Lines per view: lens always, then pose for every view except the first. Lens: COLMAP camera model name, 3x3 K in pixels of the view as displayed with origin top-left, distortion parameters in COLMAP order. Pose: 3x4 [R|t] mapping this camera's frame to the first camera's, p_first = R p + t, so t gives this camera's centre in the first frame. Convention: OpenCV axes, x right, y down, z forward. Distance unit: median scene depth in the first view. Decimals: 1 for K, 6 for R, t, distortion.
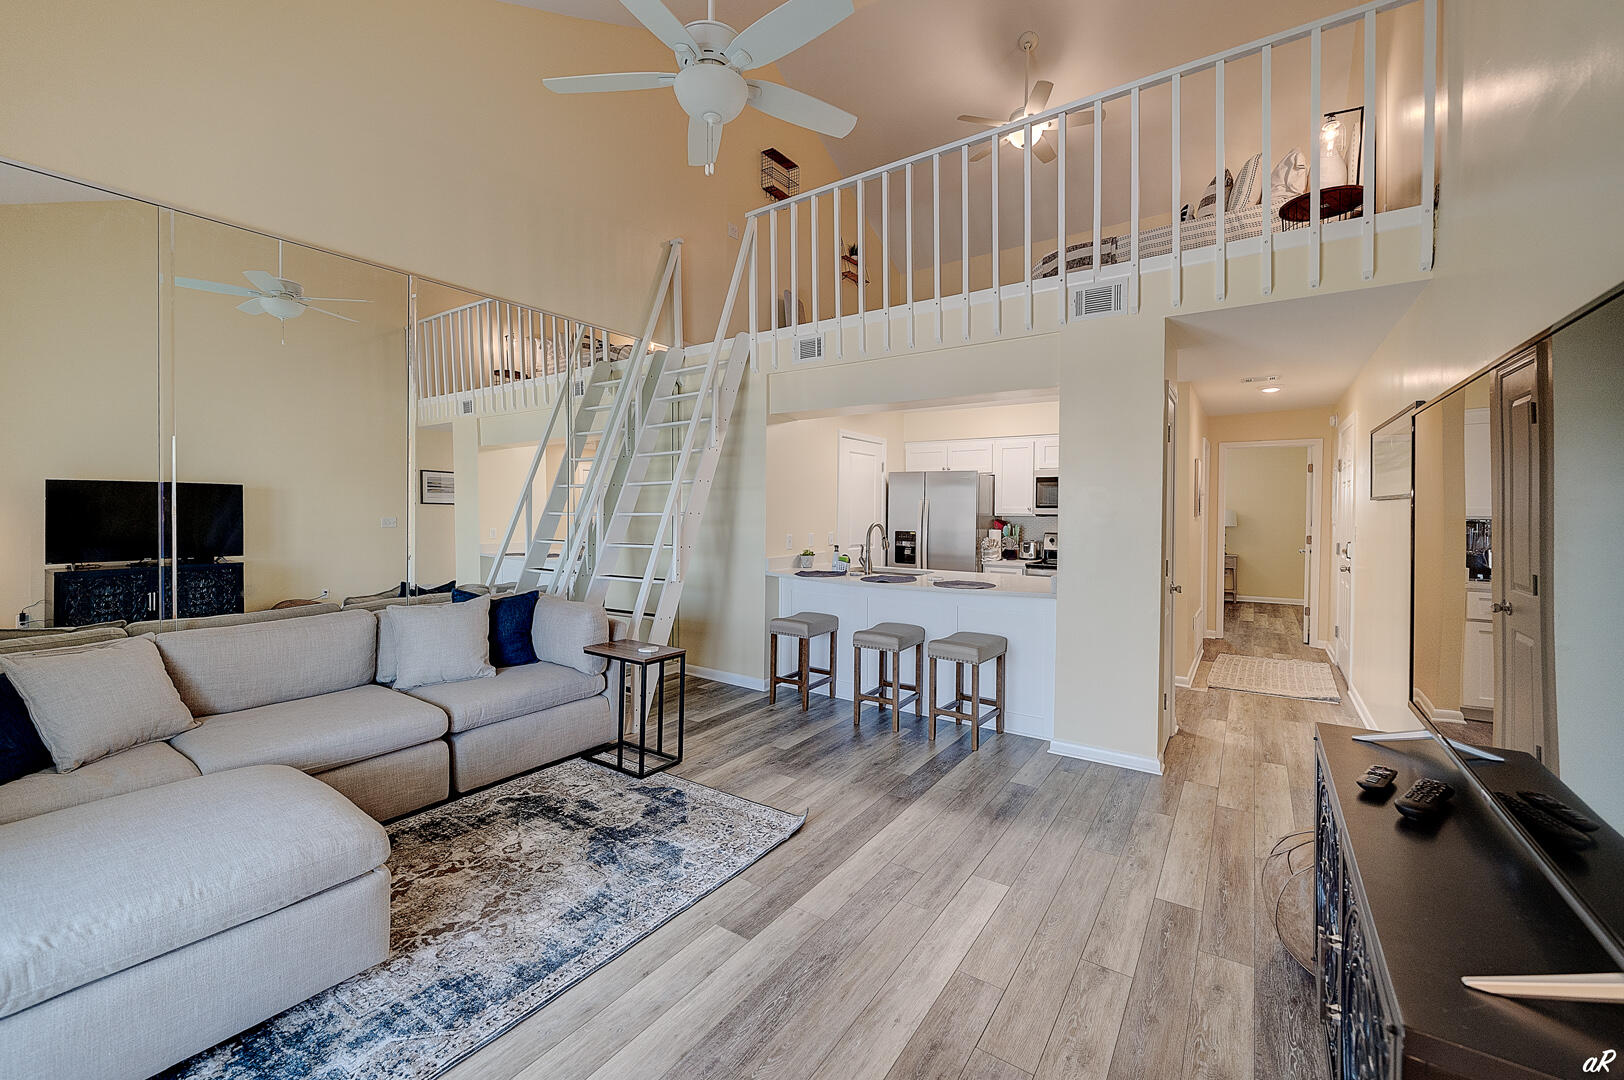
lens RADIAL K [[623.7, 0, 822.4], [0, 623.7, 516.6], [0, 0, 1]] dist [0.001932, 0.000214]
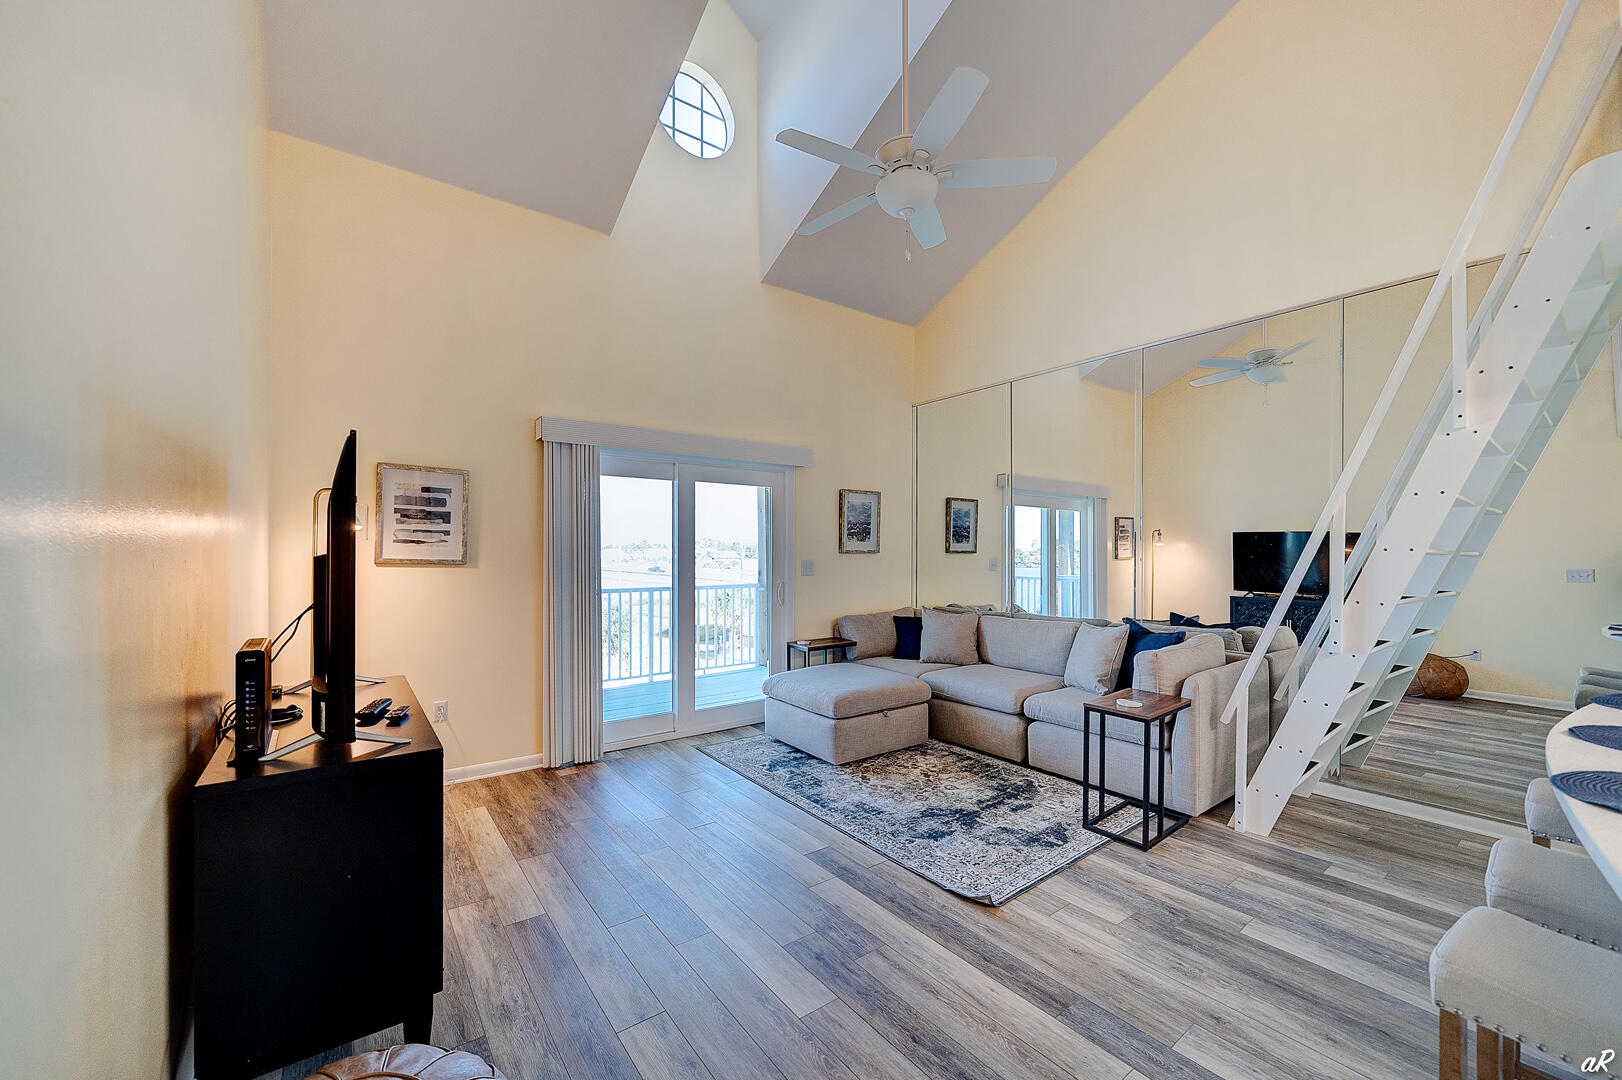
lens RADIAL K [[622.9, 0, 806.4], [0, 622.9, 548.6], [0, 0, 1]] dist [0.001932, 0.000214]
pose [[-0.314549, -0.015010, -0.949123, 0.687874], [-0.008821, 0.999878, -0.012890, 0.010219], [0.949200, 0.004318, -0.314643, 0.822205]]
